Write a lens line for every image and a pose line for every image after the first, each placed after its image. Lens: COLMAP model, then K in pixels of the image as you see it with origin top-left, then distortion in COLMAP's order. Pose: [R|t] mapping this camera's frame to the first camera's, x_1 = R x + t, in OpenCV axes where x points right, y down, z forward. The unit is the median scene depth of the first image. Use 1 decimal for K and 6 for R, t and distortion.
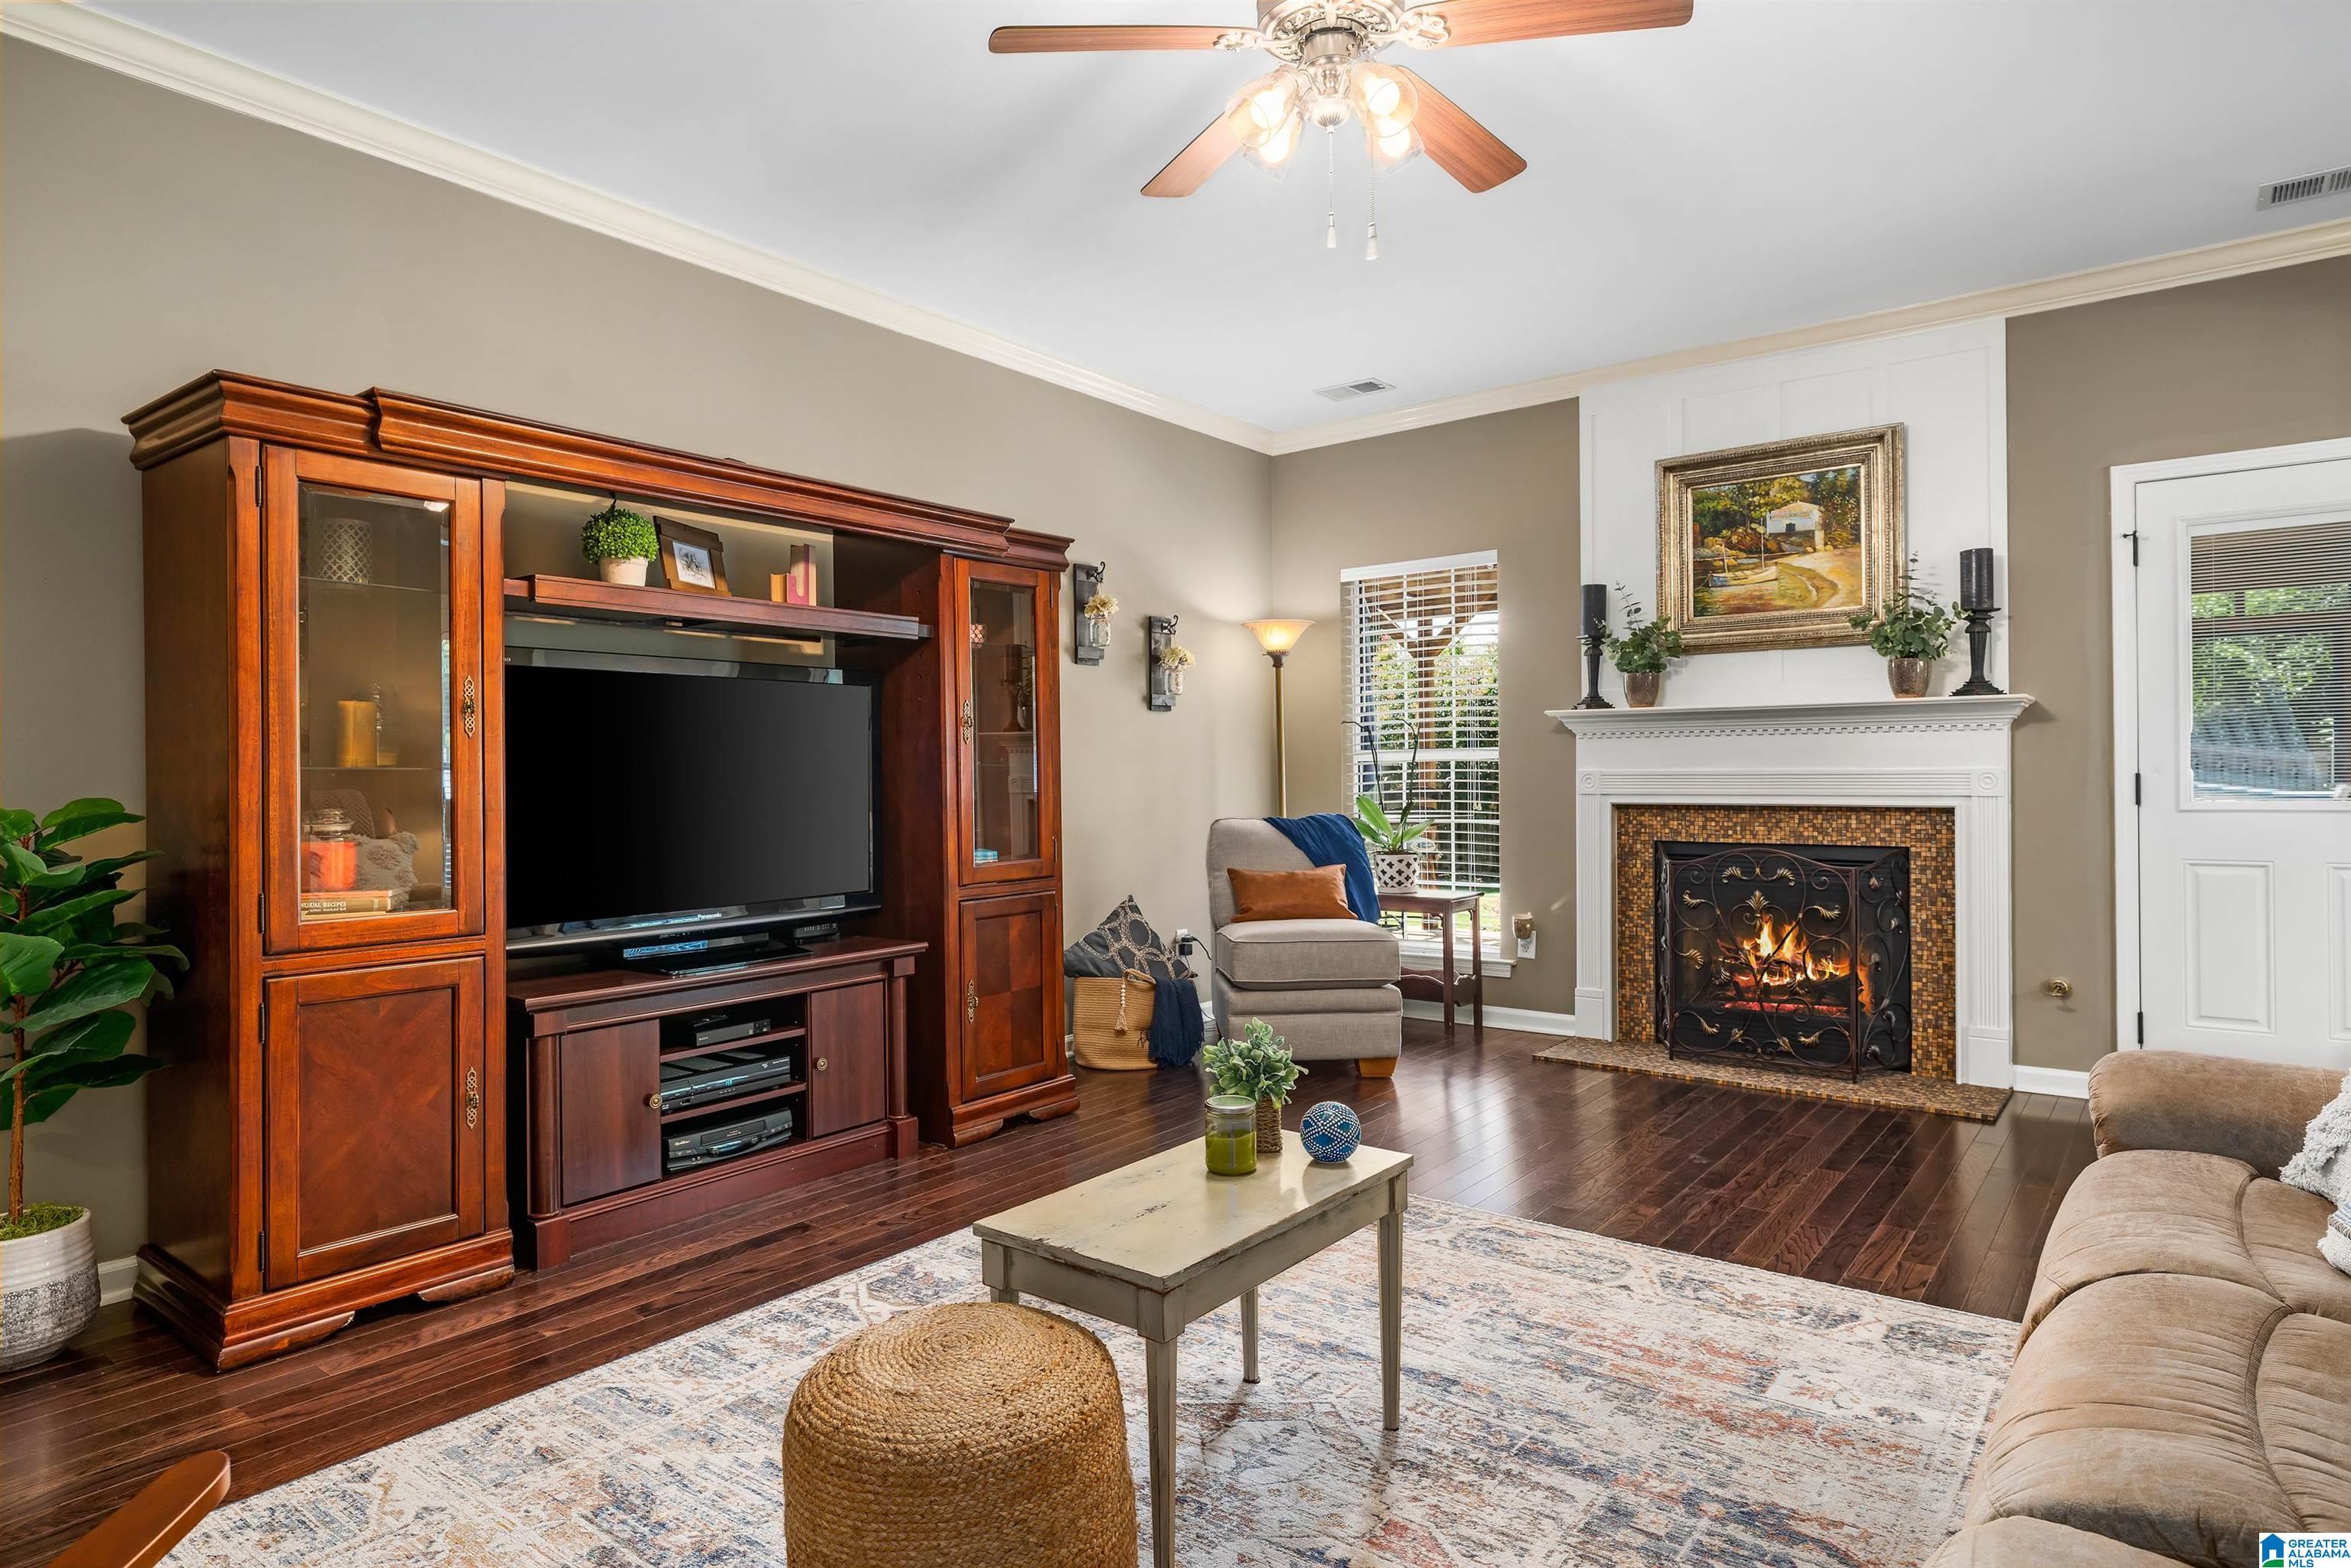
lens RADIAL K [[1352.5, 0, 1168.5], [0, 1352.5, 781.8], [0, 0, 1]] dist [0.008226, -0.000386]
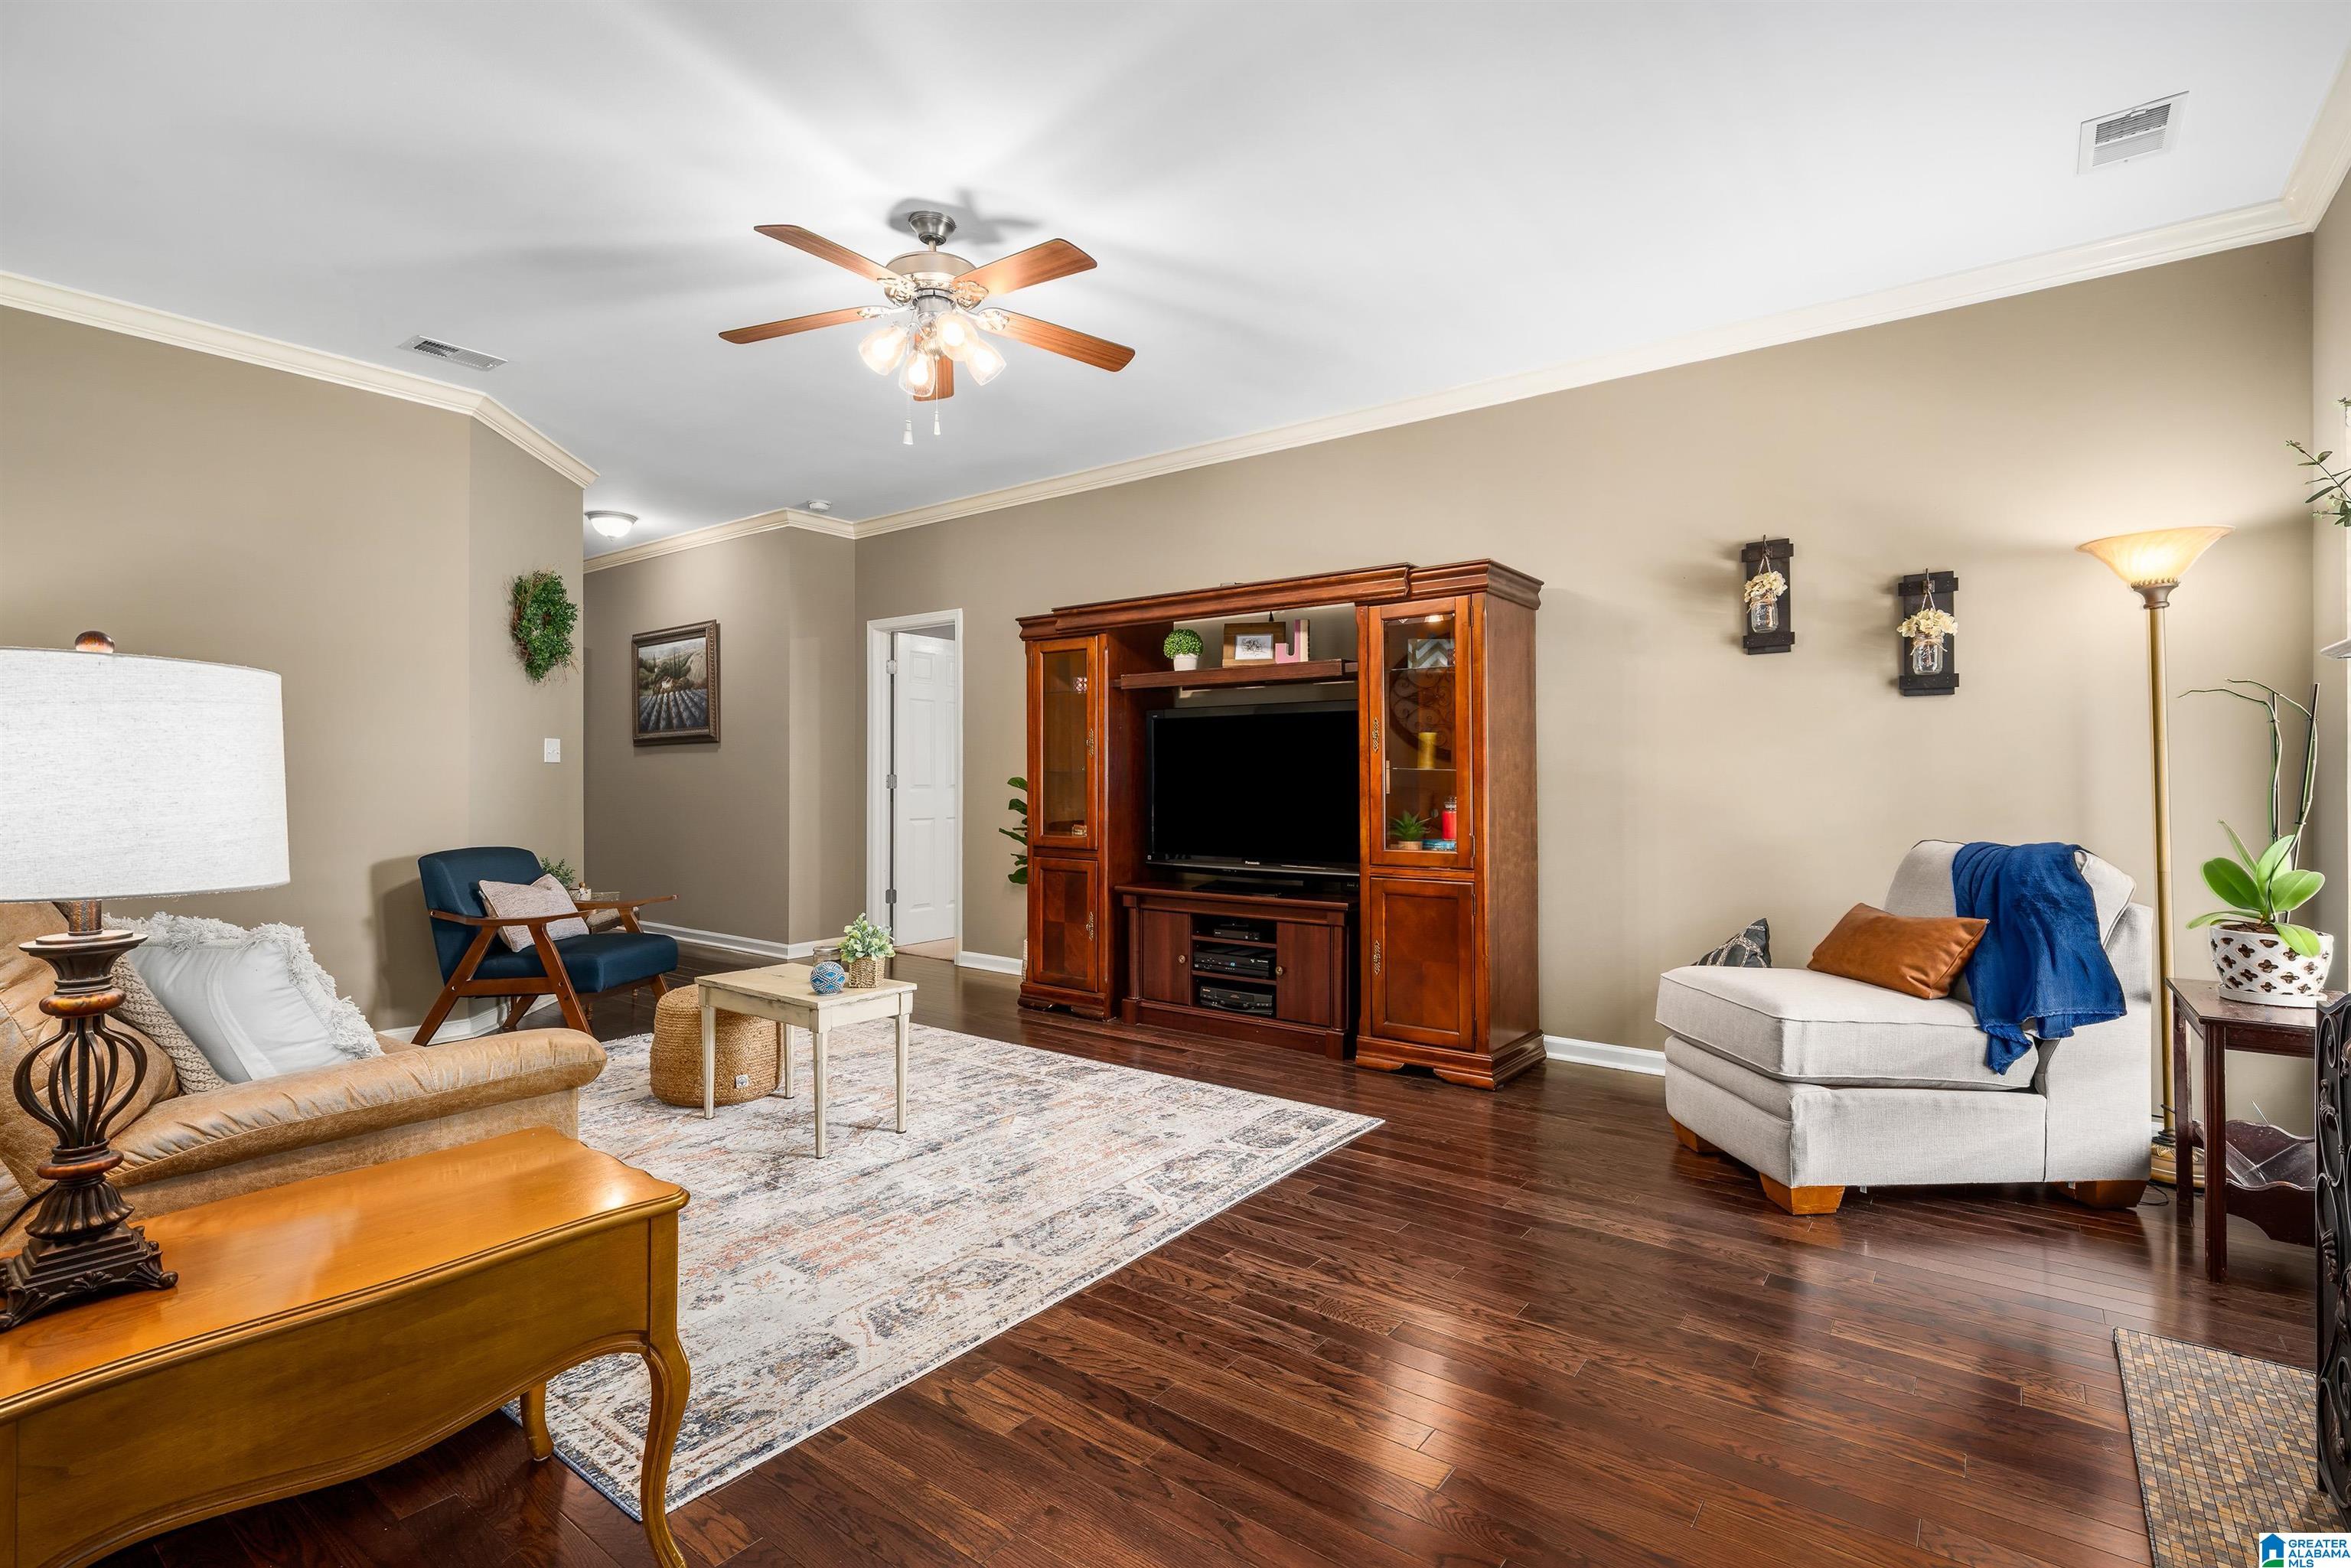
lens RADIAL K [[1096.2, 0, 1166.6], [0, 1096.2, 771.8], [0, 0, 1]] dist [0.003065, 0.000064]
pose [[-0.003665, 0.001032, -0.999993, 1.071071], [-0.006129, 0.999981, 0.001054, -0.011861], [0.999975, 0.006132, -0.003659, 0.993123]]
